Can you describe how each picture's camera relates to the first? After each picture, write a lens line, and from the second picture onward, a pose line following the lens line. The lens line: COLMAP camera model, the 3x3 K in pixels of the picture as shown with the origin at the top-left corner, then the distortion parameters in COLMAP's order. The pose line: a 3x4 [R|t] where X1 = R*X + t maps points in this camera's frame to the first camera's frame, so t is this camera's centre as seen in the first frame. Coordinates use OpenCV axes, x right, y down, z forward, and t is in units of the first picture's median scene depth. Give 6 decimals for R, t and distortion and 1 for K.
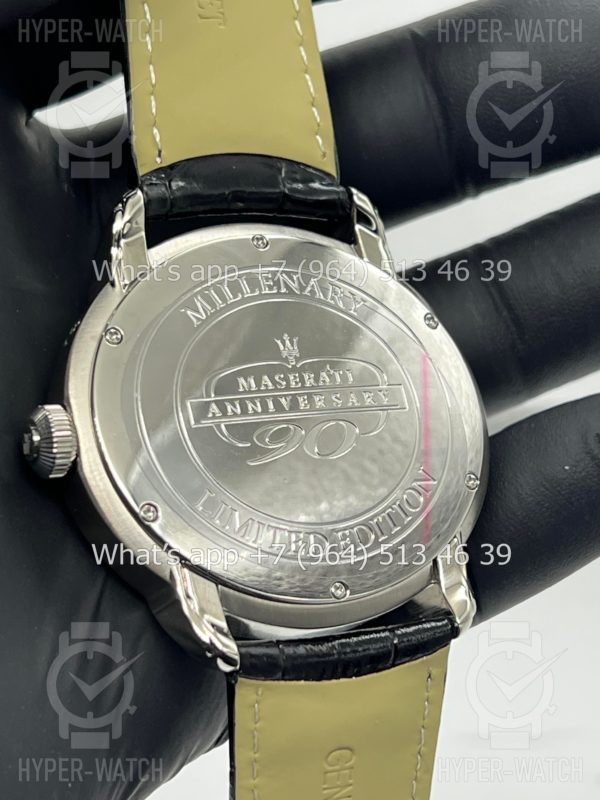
lens RADIAL K [[1711.9, 0, 300.5], [0, 1711.9, 401.4], [0, 0, 1]] dist [0.287384, 0.000000]
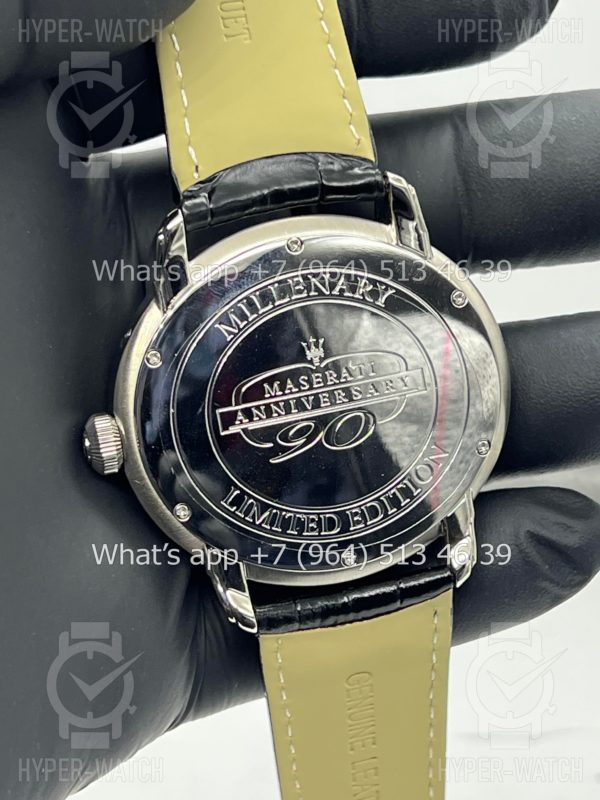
lens RADIAL K [[1711.9, 0, 299.6], [0, 1711.9, 400.0], [0, 0, 1]] dist [0.287384, 0.000000]
pose [[0.996131, -0.076384, -0.043454, 0.032380], [0.077045, 0.996933, 0.013760, -0.015479], [0.042270, -0.017055, 0.998961, -0.140462]]
